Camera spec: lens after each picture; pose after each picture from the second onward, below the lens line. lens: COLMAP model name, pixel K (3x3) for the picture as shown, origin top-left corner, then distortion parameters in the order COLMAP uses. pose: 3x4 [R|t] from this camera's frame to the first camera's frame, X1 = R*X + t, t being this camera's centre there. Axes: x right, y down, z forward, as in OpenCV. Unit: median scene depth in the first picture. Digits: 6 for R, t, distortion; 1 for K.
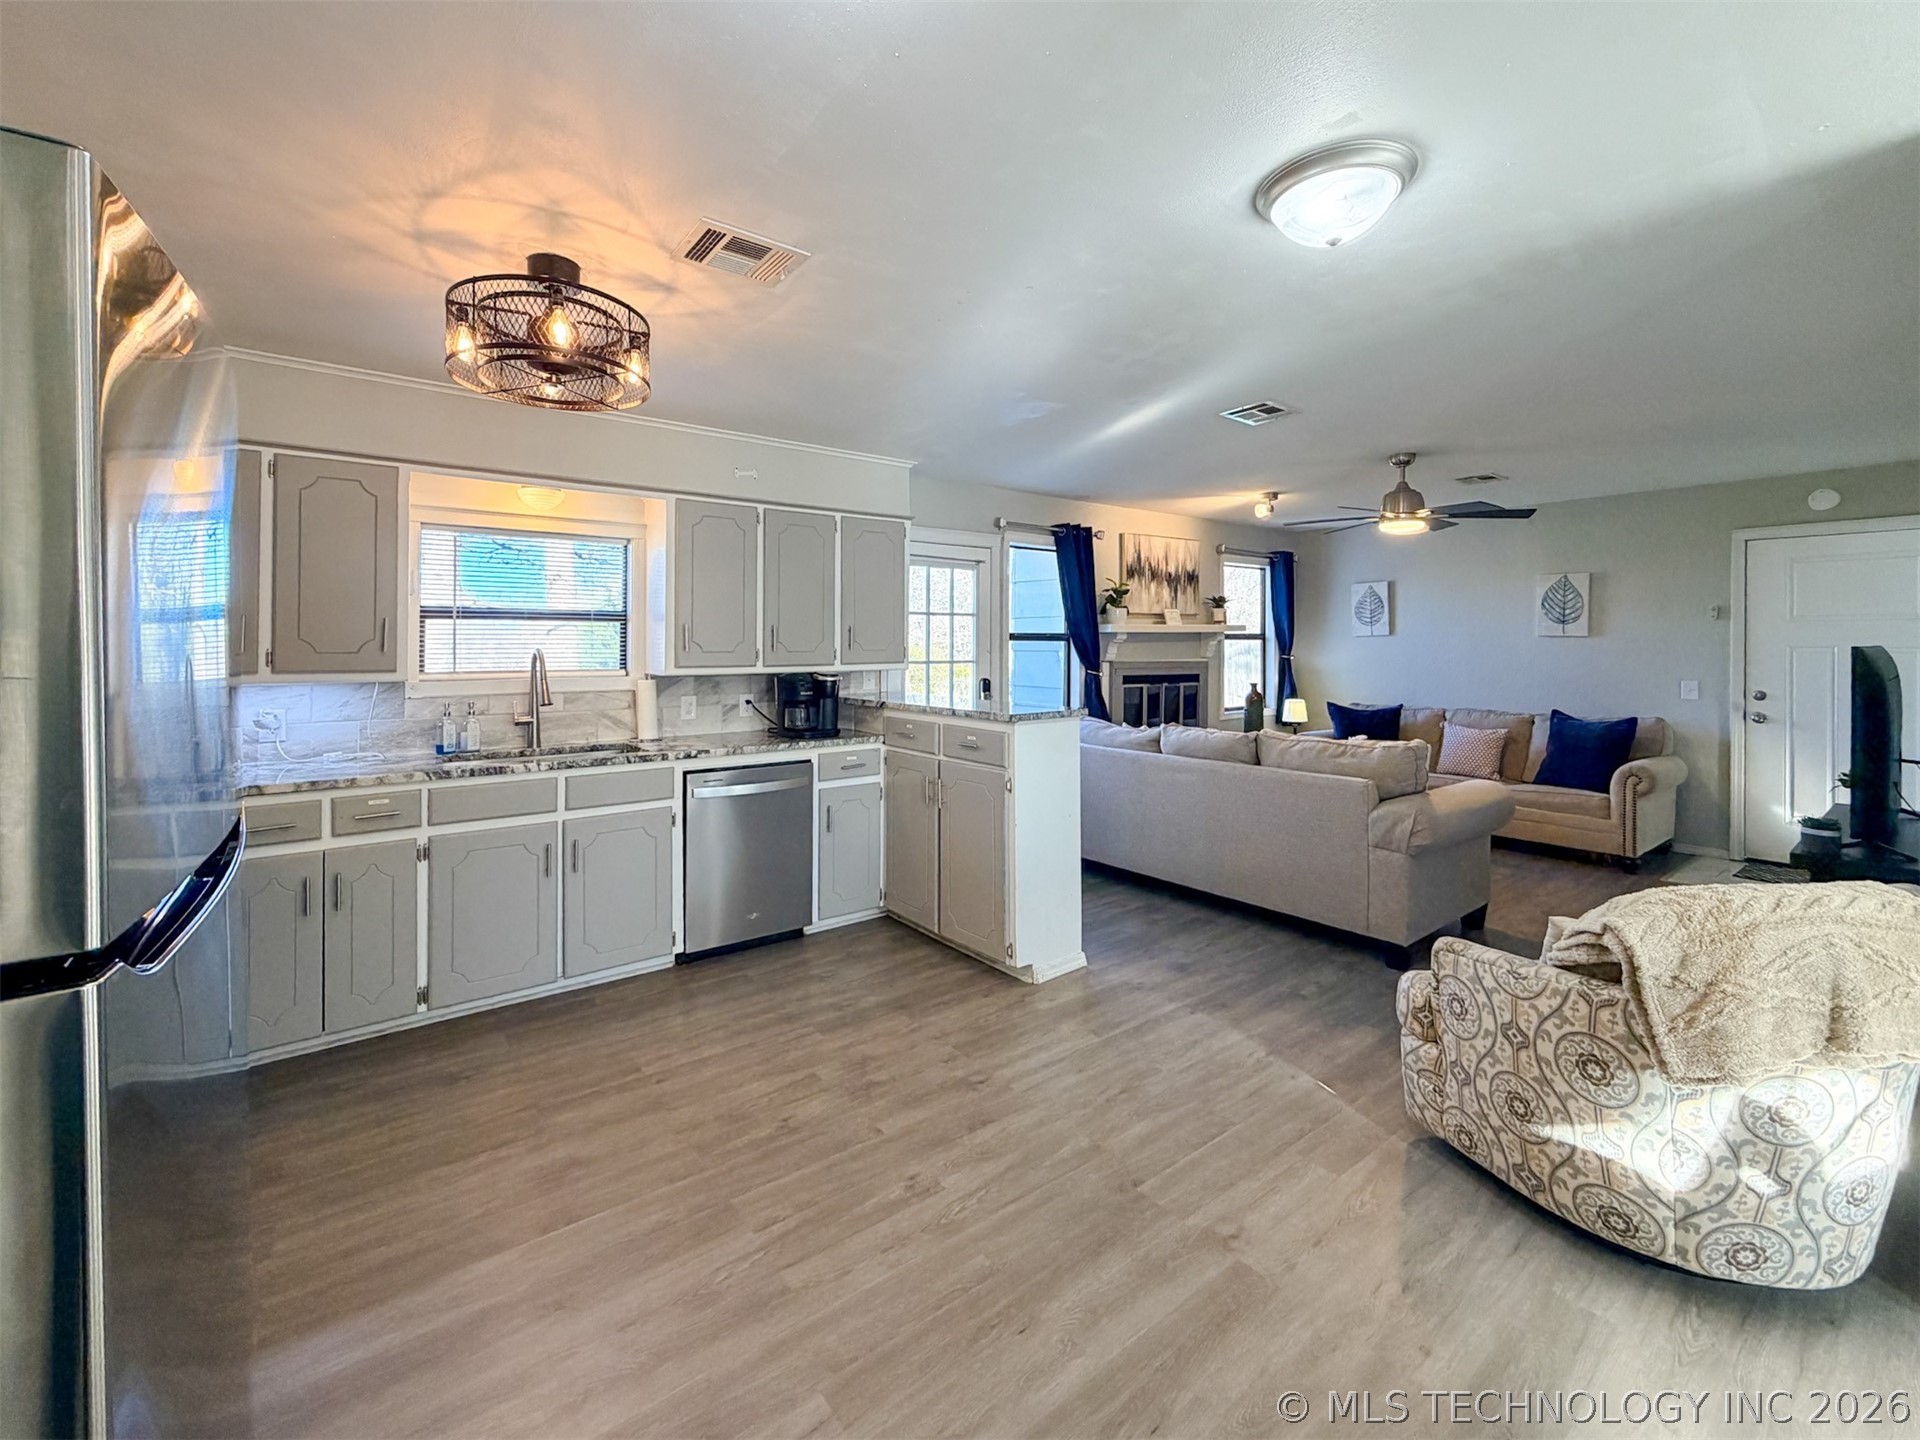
lens RADIAL K [[805.8, 0, 942.0], [0, 805.8, 640.6], [0, 0, 1]] dist [0.006727, -0.002467]
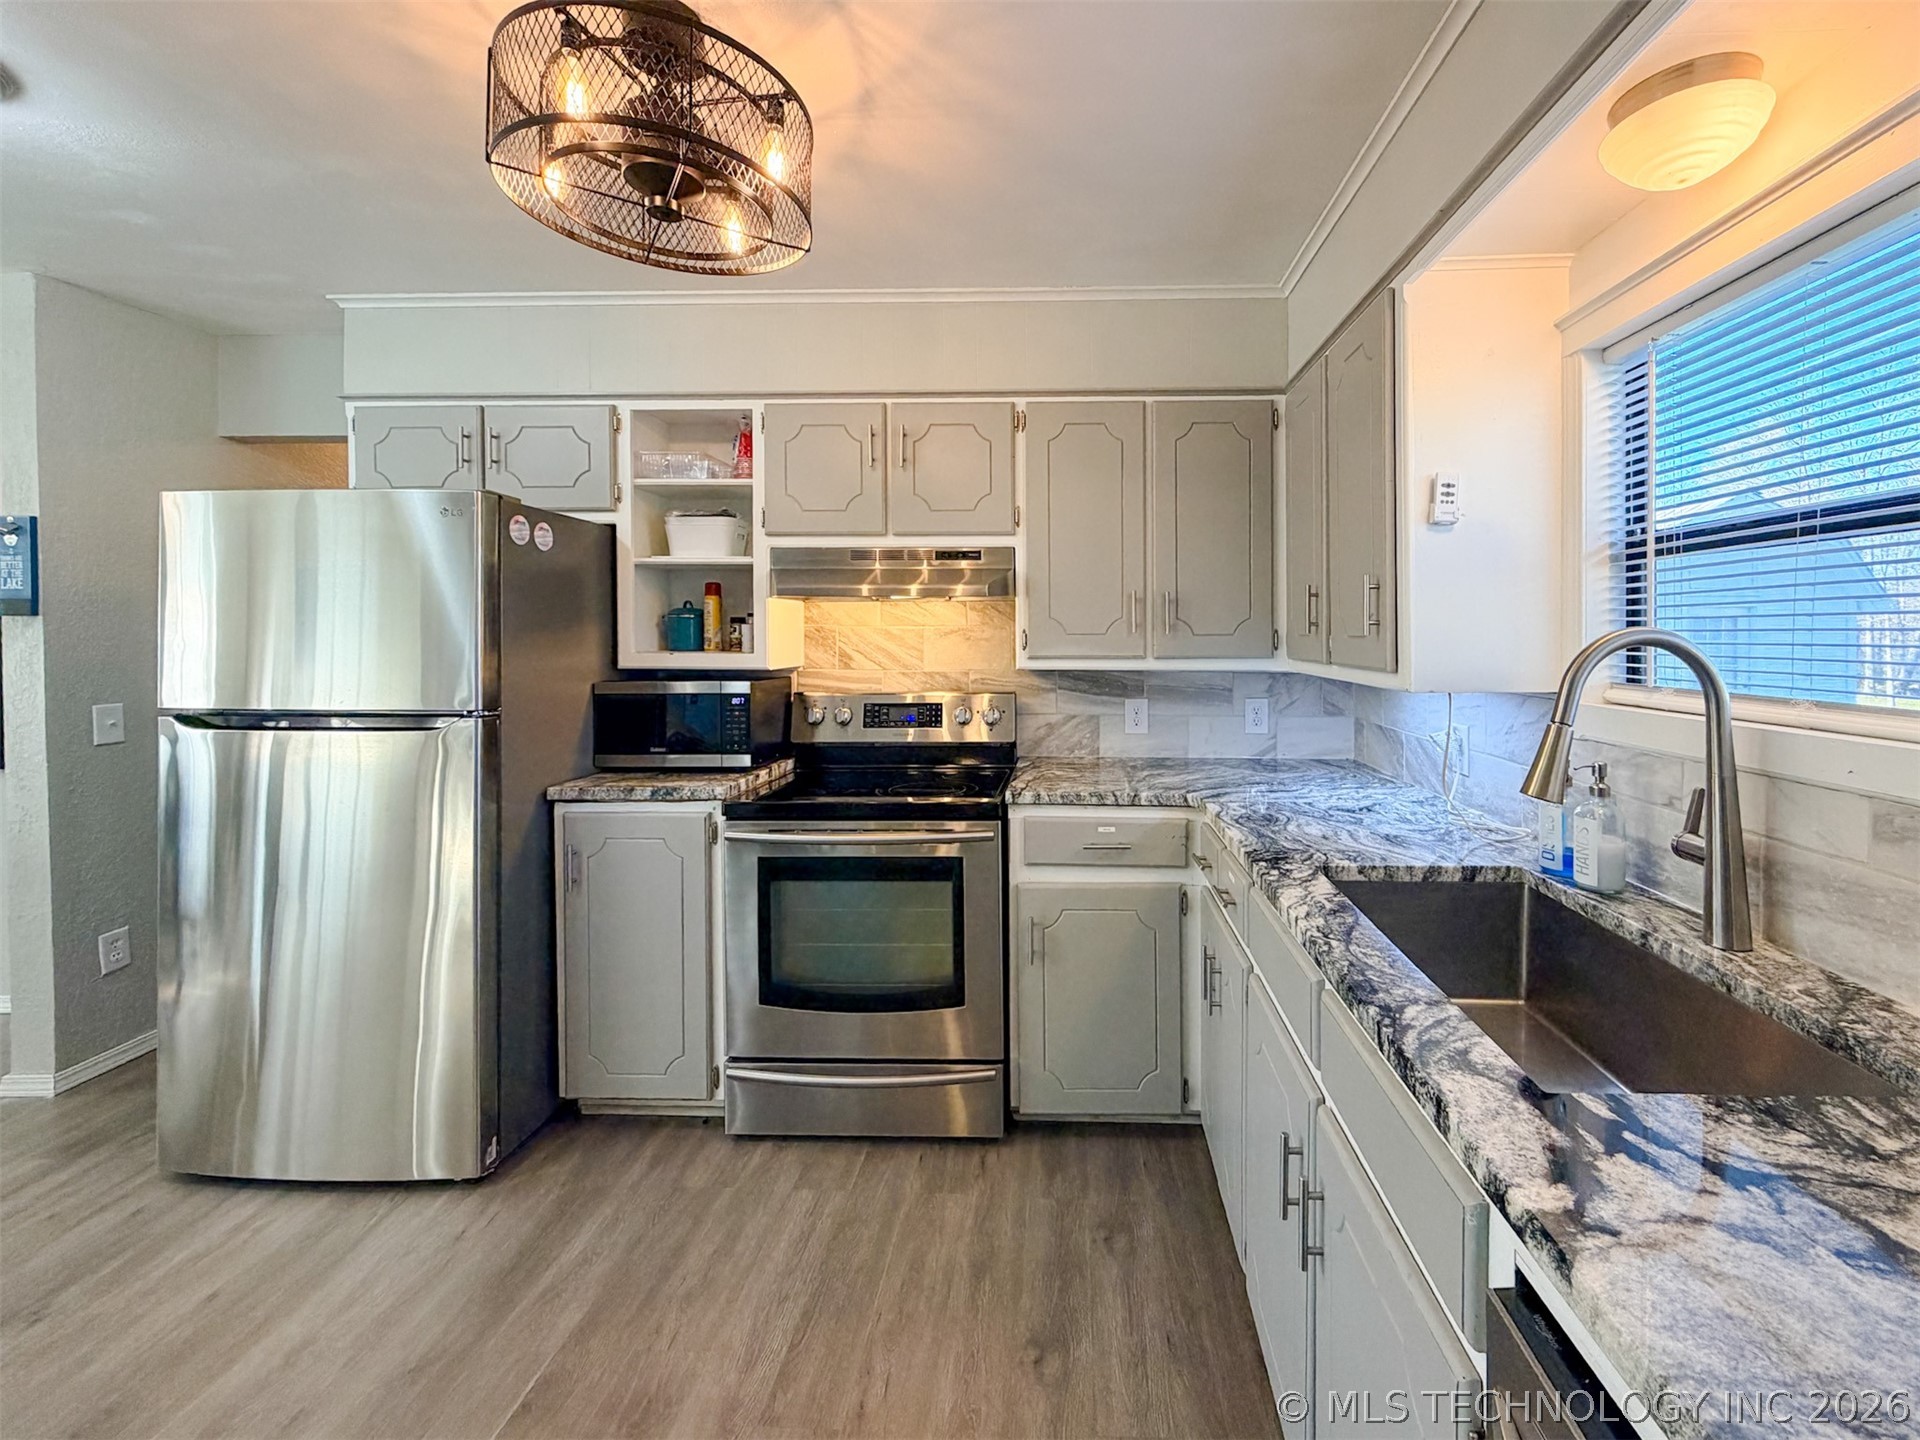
lens RADIAL K [[805.8, 0, 1048.6], [0, 805.8, 640.7], [0, 0, 1]] dist [0.006727, -0.002467]
pose [[-0.612628, 0.006759, -0.790342, -0.090935], [0.003703, 0.999977, 0.005681, 0.011175], [0.790363, 0.000554, -0.612639, 0.883130]]
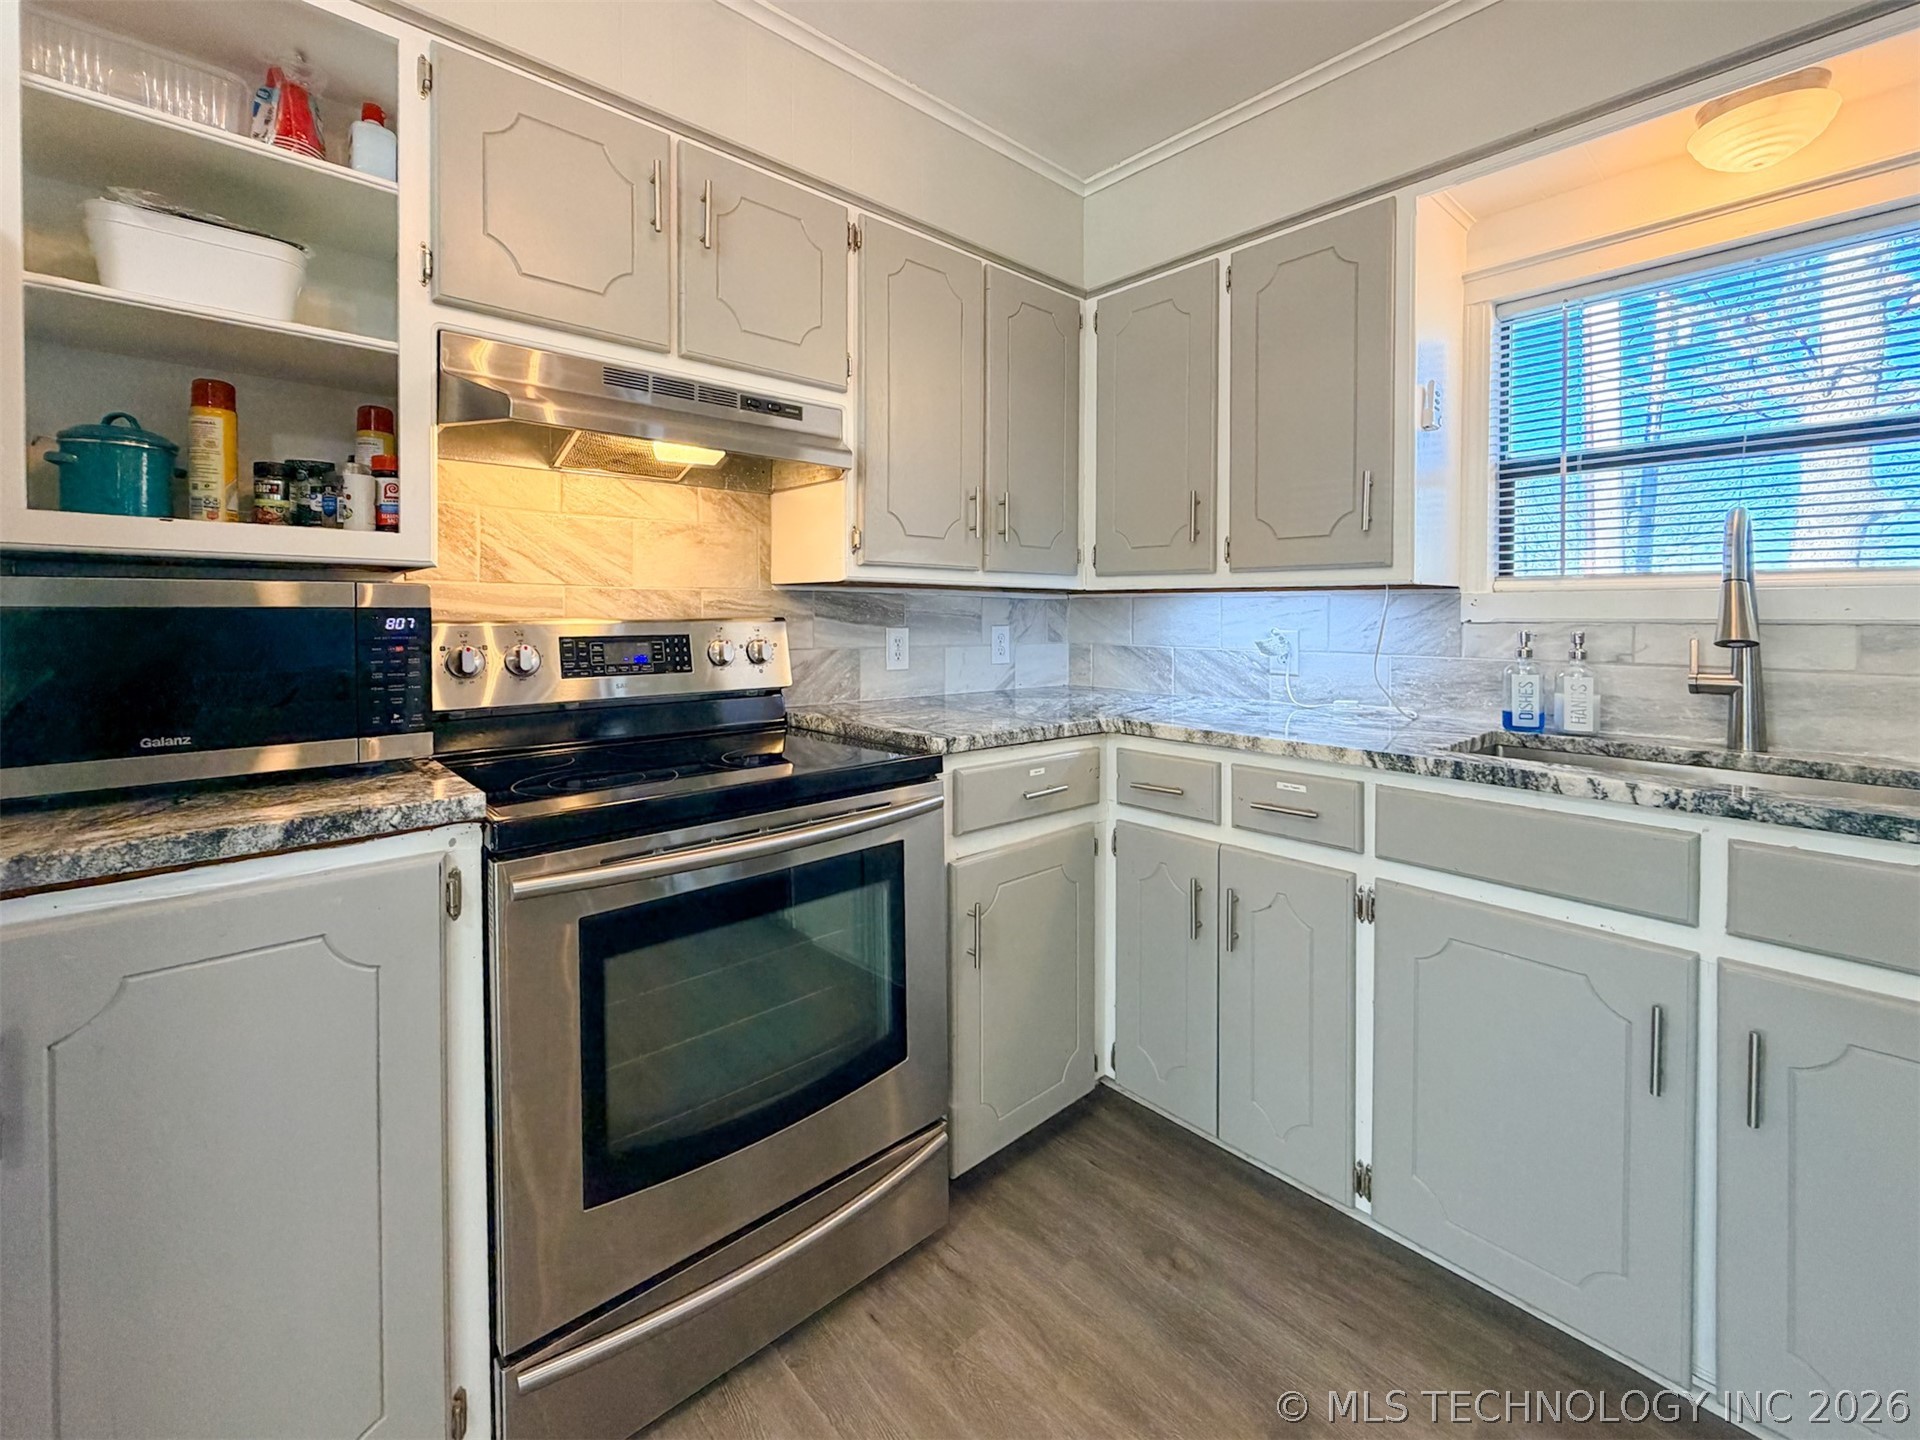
lens RADIAL K [[805.8, 0, 932.2], [0, 805.8, 617.7], [0, 0, 1]] dist [0.006727, -0.002467]
pose [[0.089993, 0.005907, -0.995925, -0.116047], [-0.000123, 0.999982, 0.005920, 0.055255], [0.995942, -0.000410, 0.089992, 0.489680]]
